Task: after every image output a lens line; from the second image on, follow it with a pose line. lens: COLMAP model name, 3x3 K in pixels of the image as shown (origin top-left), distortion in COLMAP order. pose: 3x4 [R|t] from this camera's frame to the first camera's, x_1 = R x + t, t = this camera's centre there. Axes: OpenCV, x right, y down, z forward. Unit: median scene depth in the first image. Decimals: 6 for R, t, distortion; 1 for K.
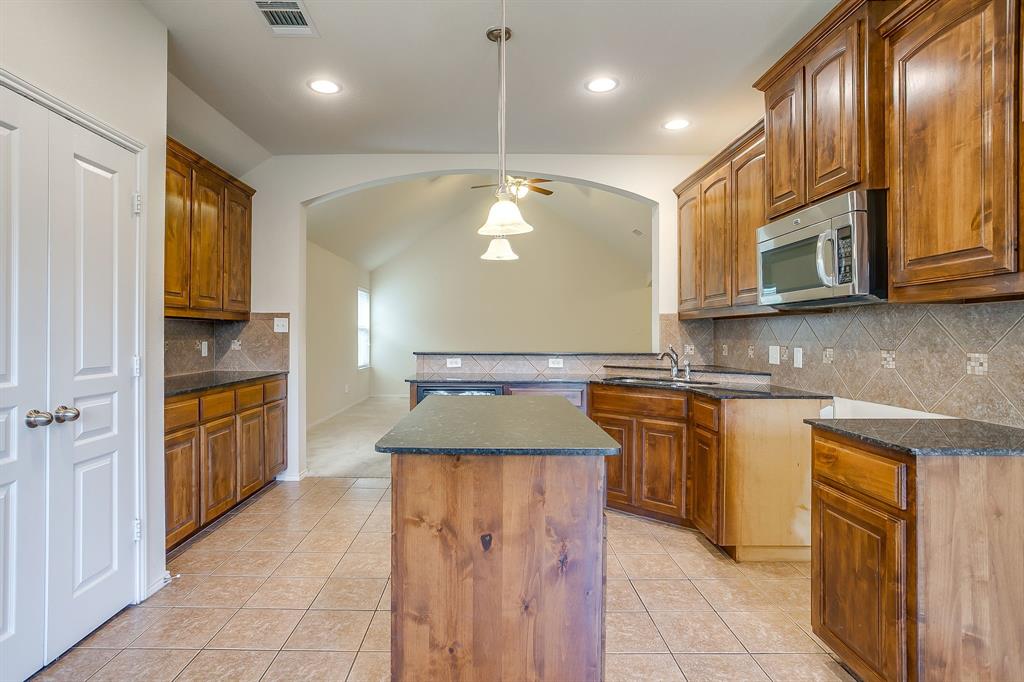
lens RADIAL K [[518.4, 0, 488.7], [0, 518.4, 332.2], [0, 0, 1]] dist [-0.039917, 0.016744]
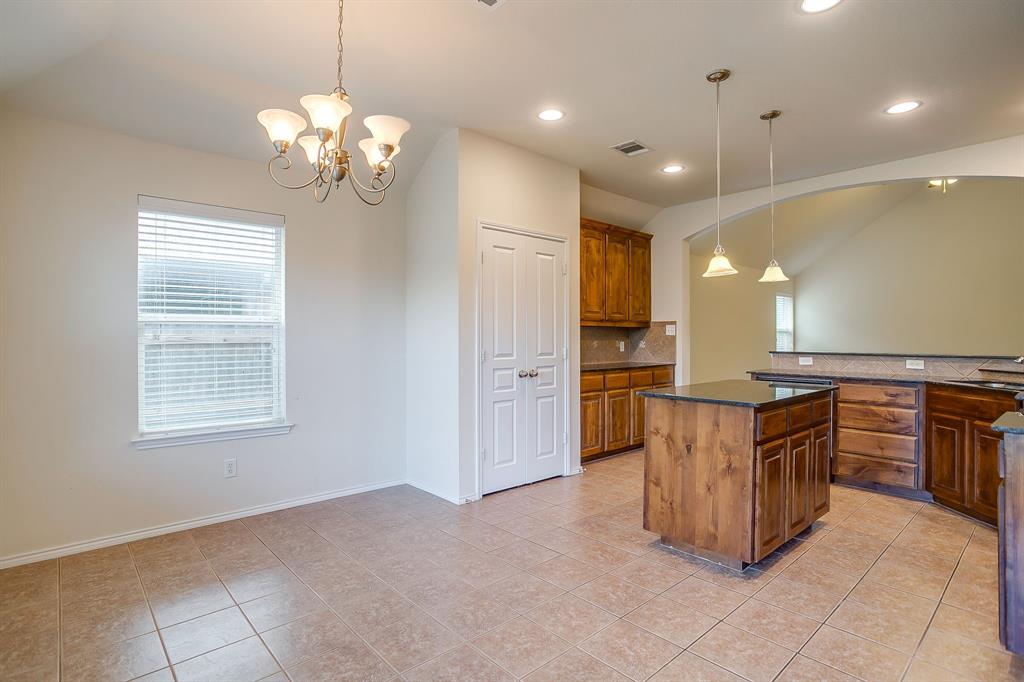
lens RADIAL K [[518.4, 0, 516.9], [0, 518.4, 337.2], [0, 0, 1]] dist [-0.039917, 0.016744]
pose [[0.683806, -0.001364, -0.729662, 0.501001], [0.004372, 0.999988, 0.002228, 0.000937], [0.729651, -0.004714, 0.683804, -0.383618]]
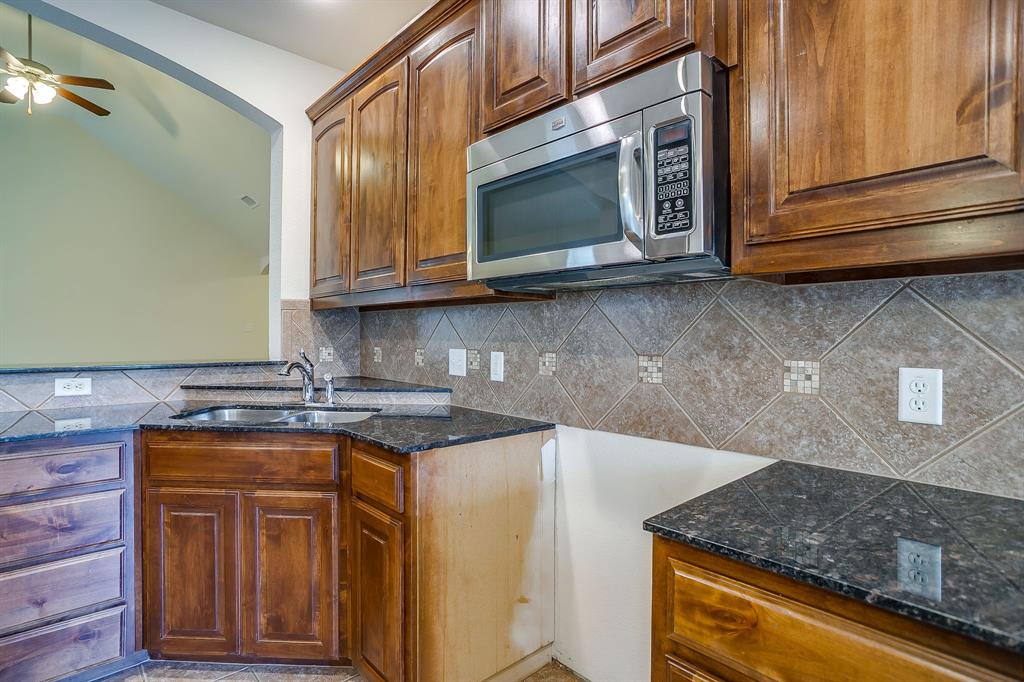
lens RADIAL K [[518.4, 0, 502.1], [0, 518.4, 339.0], [0, 0, 1]] dist [-0.039917, 0.016744]
pose [[0.738117, -0.003977, 0.674661, 0.161618], [-0.006423, 0.999896, 0.012922, 0.005239], [-0.674642, -0.013871, 0.738015, 0.543137]]
